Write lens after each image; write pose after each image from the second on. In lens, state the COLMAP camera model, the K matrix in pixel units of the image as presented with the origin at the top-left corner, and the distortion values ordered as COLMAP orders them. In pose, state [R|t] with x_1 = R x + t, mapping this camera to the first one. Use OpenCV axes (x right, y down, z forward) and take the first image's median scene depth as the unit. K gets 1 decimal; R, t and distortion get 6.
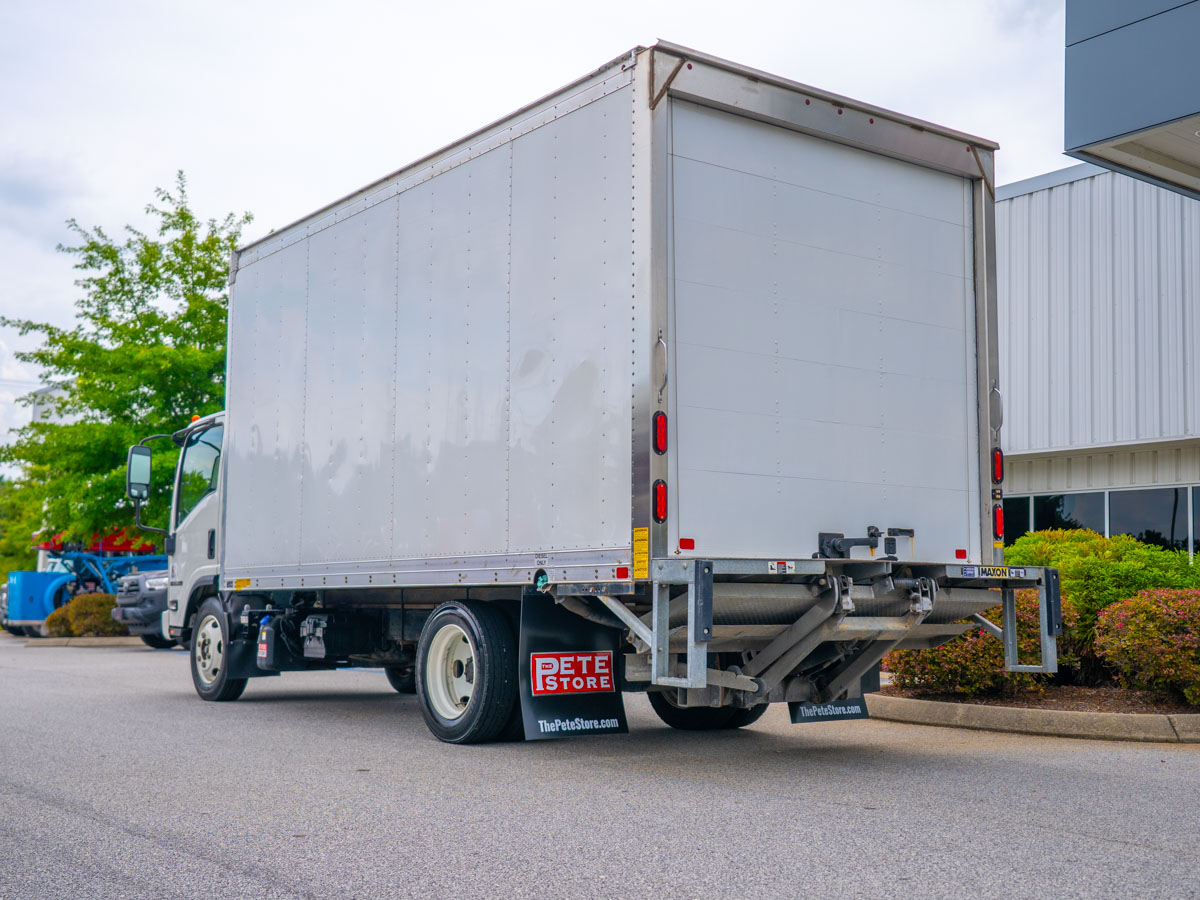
lens RADIAL K [[1386.6, 0, 603.9], [0, 1386.6, 399.3], [0, 0, 1]] dist [0.010625, -0.004292]
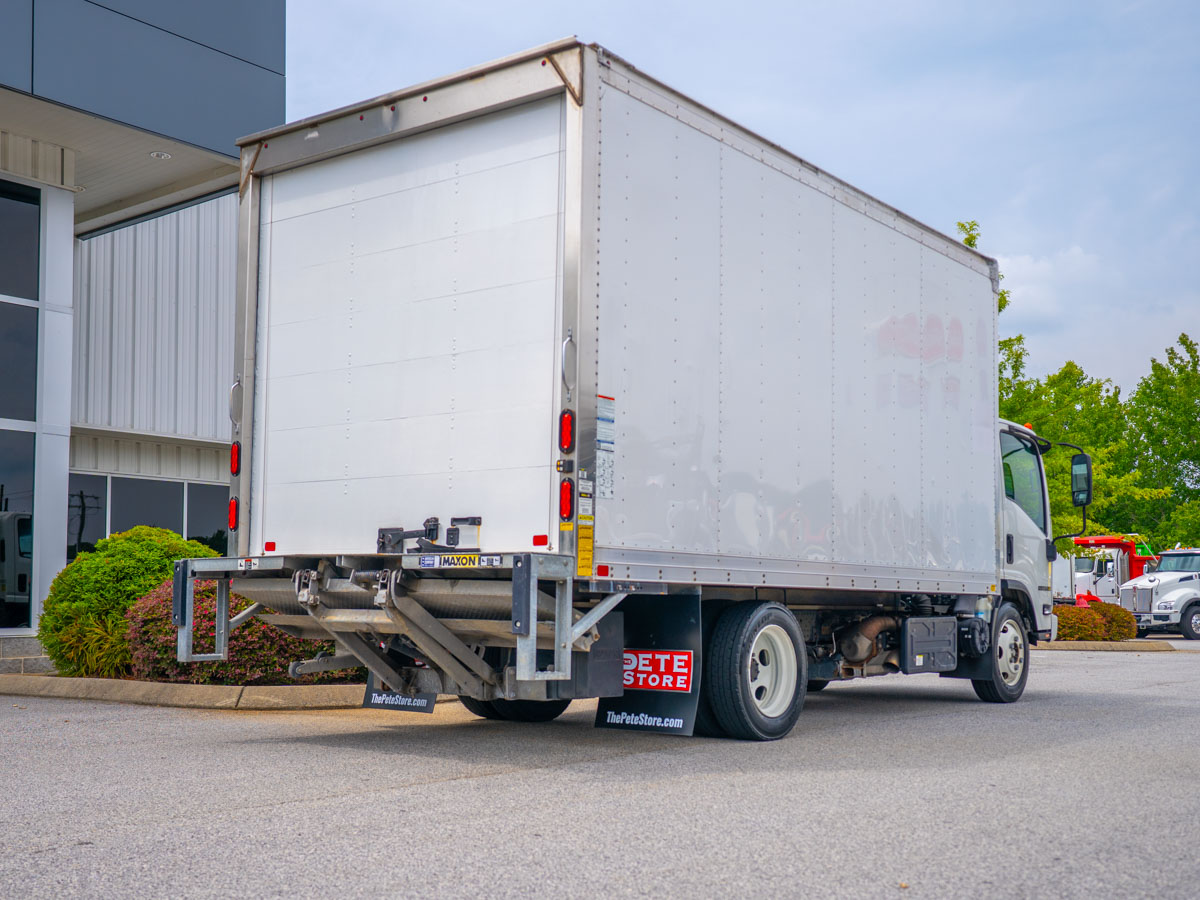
lens RADIAL K [[1344.0, 0, 600.0], [0, 1344.0, 450.0], [0, 0, 1]] dist [0.034936, 0.011460]
pose [[0.291860, -0.108235, -0.950317, 0.932115], [0.127143, 0.989149, -0.073610, 0.106876], [0.947973, -0.099342, 0.302454, 0.690392]]
